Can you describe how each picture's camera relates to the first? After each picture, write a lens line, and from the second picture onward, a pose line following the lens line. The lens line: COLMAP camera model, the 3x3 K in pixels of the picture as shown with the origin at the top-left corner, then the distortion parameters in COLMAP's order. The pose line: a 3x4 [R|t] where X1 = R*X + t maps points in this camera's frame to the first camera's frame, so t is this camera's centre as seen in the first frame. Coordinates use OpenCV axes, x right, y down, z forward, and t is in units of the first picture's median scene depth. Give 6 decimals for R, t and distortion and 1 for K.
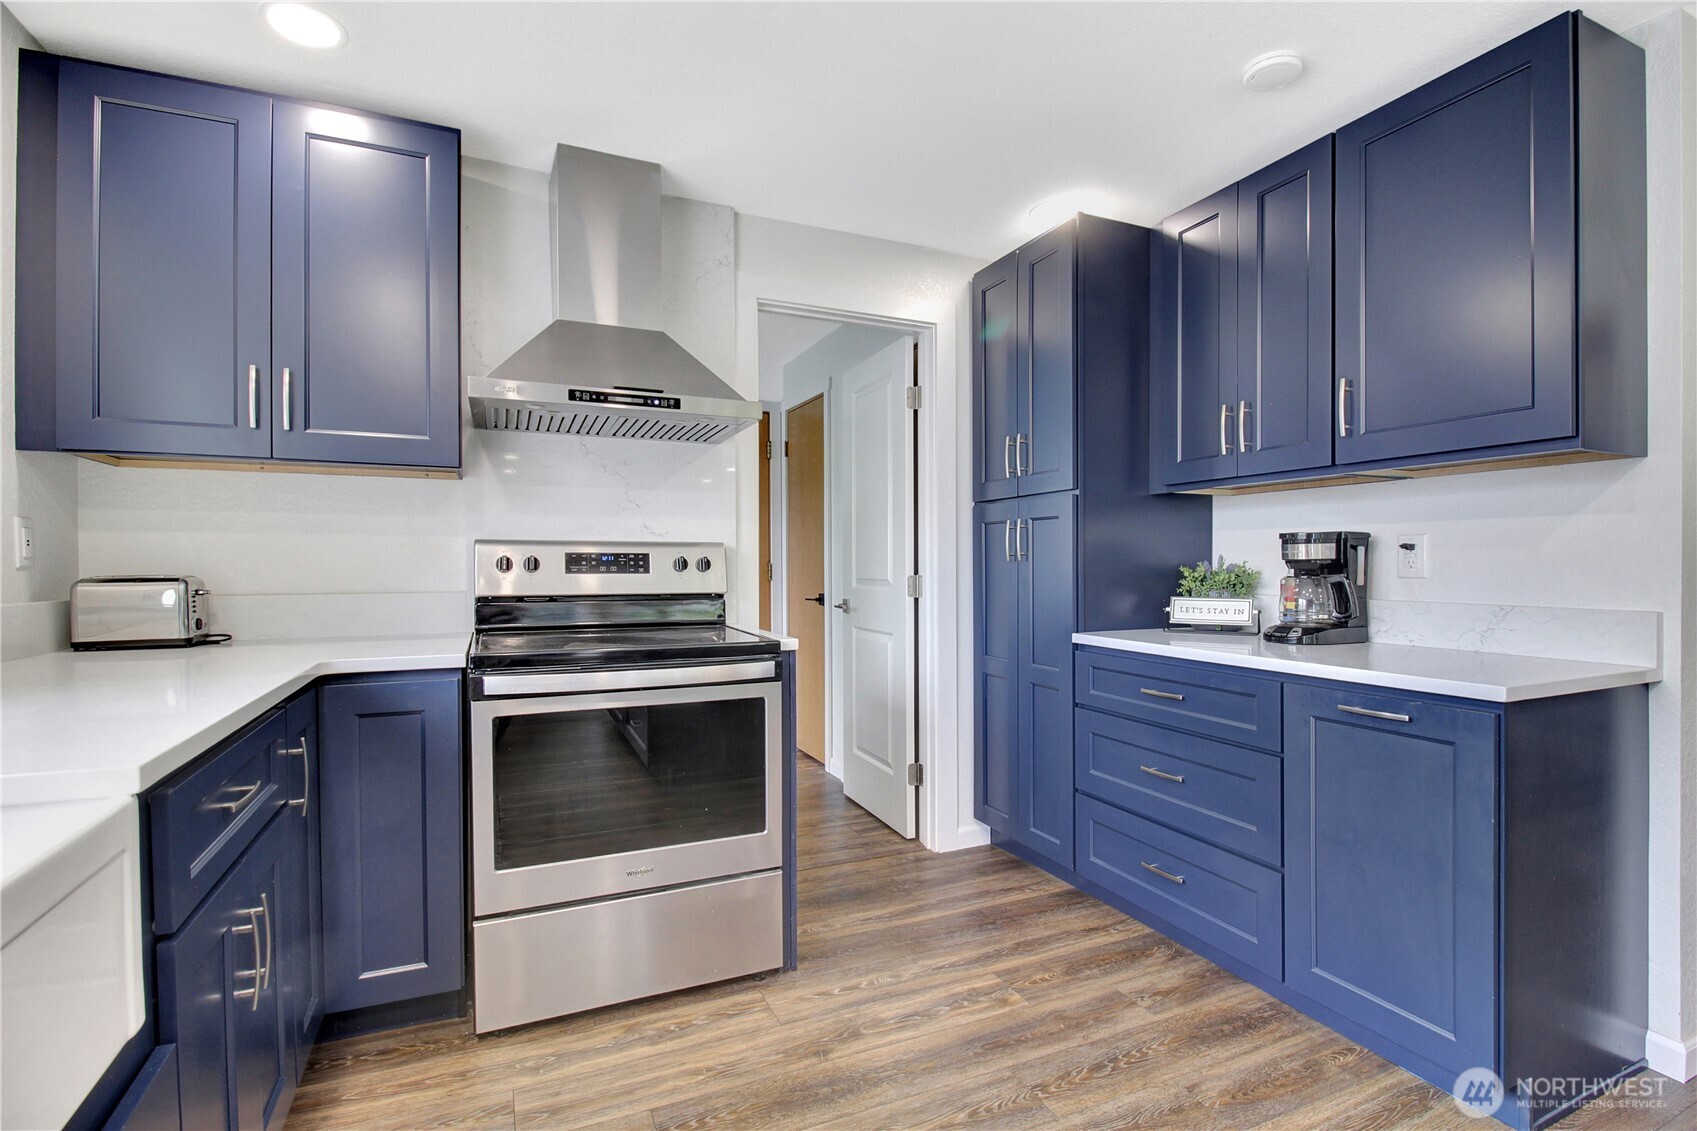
lens RADIAL K [[784.3, 0, 861.3], [0, 784.3, 582.3], [0, 0, 1]] dist [0.001730, -0.003465]
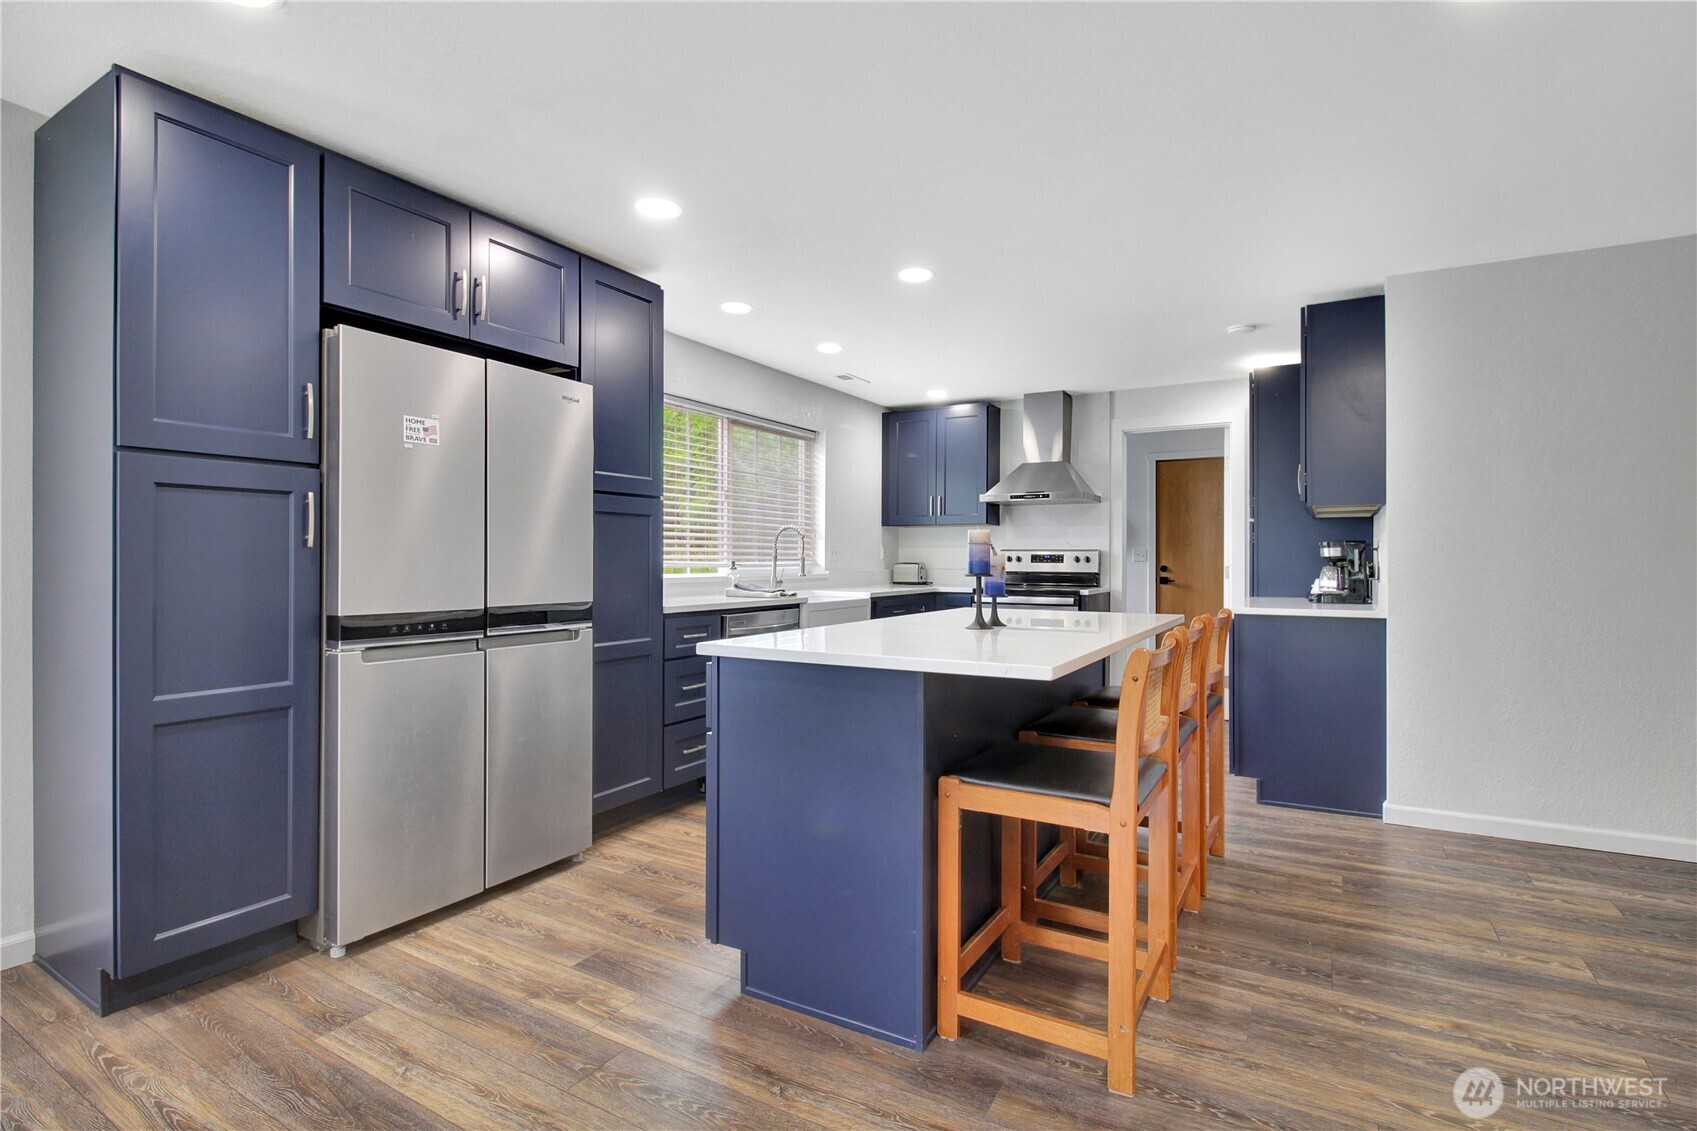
lens RADIAL K [[784.3, 0, 864.8], [0, 784.3, 557.6], [0, 0, 1]] dist [0.001730, -0.003465]
pose [[0.576331, 0.000358, -0.817216, 1.422698], [-0.022306, 0.999634, -0.015293, 0.022523], [0.816912, 0.027042, 0.576129, -0.894182]]
